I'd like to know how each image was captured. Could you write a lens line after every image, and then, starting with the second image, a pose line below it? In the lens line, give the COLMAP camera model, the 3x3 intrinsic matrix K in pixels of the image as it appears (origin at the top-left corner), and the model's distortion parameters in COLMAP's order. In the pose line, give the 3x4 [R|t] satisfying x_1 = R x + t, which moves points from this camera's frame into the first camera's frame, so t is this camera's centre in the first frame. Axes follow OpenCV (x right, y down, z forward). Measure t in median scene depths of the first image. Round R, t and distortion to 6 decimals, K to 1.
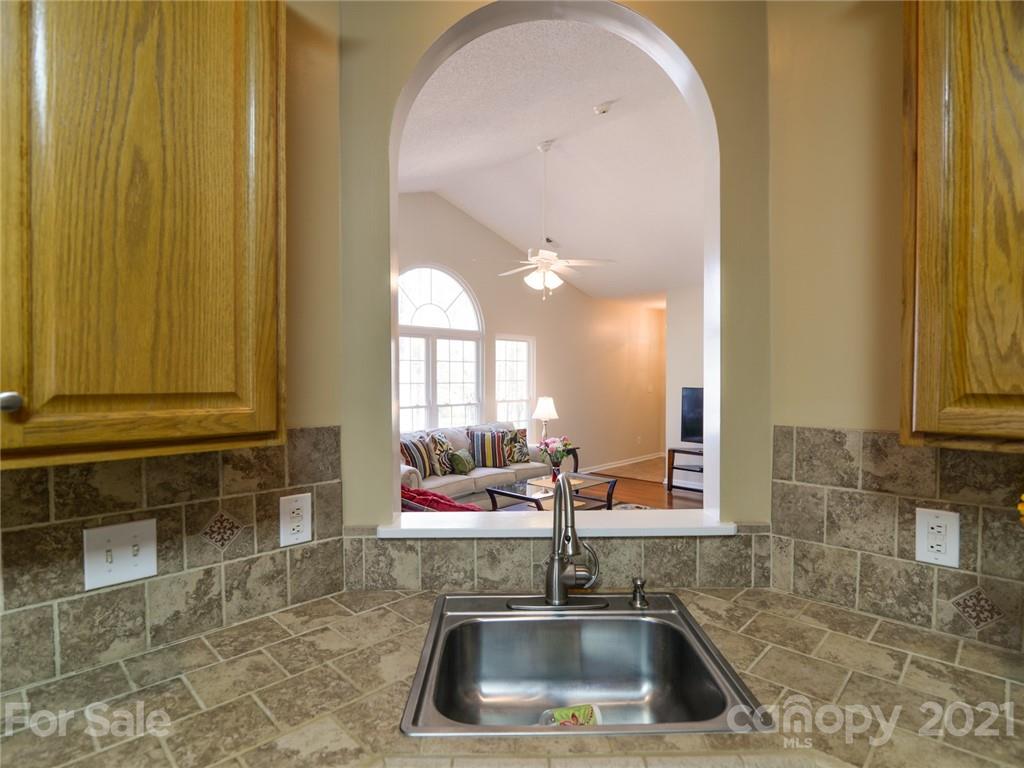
lens RADIAL K [[536.4, 0, 508.0], [0, 536.4, 389.4], [0, 0, 1]] dist [-0.020078, 0.000058]
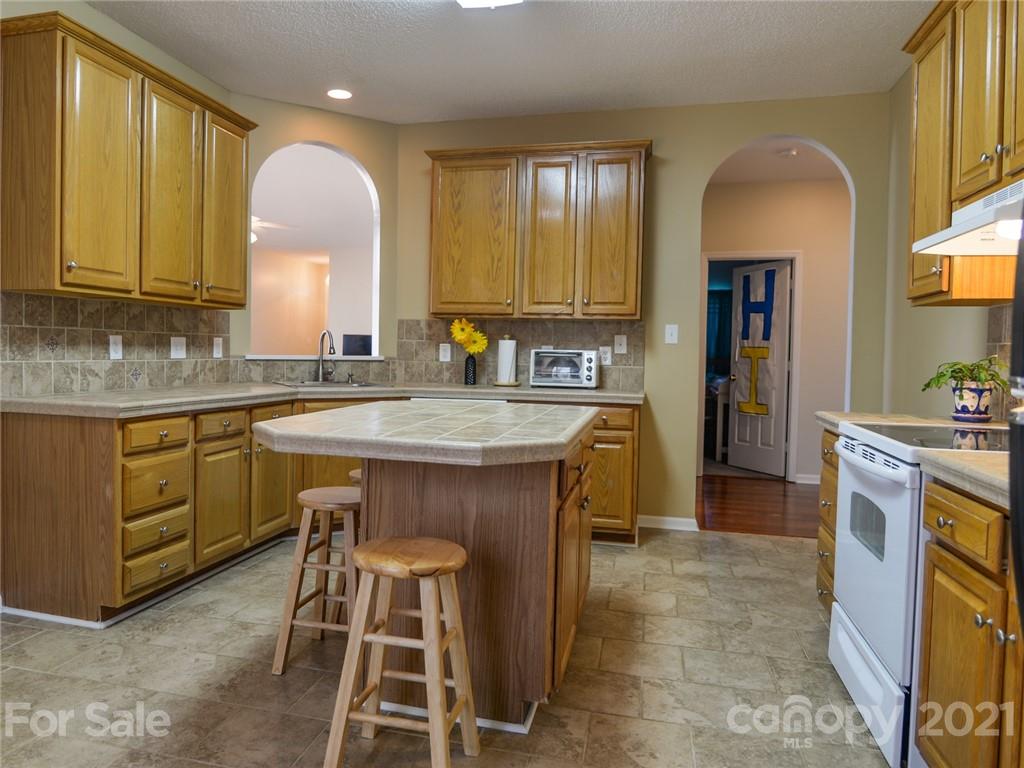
lens RADIAL K [[705.2, 0, 460.5], [0, 705.2, 373.1], [0, 0, 1]] dist [-0.019273, 0.000338]
pose [[0.875019, 0.002878, 0.484080, -0.999579], [-0.009750, 0.999884, 0.011679, 0.315510], [-0.483990, -0.014939, 0.874946, -2.399508]]
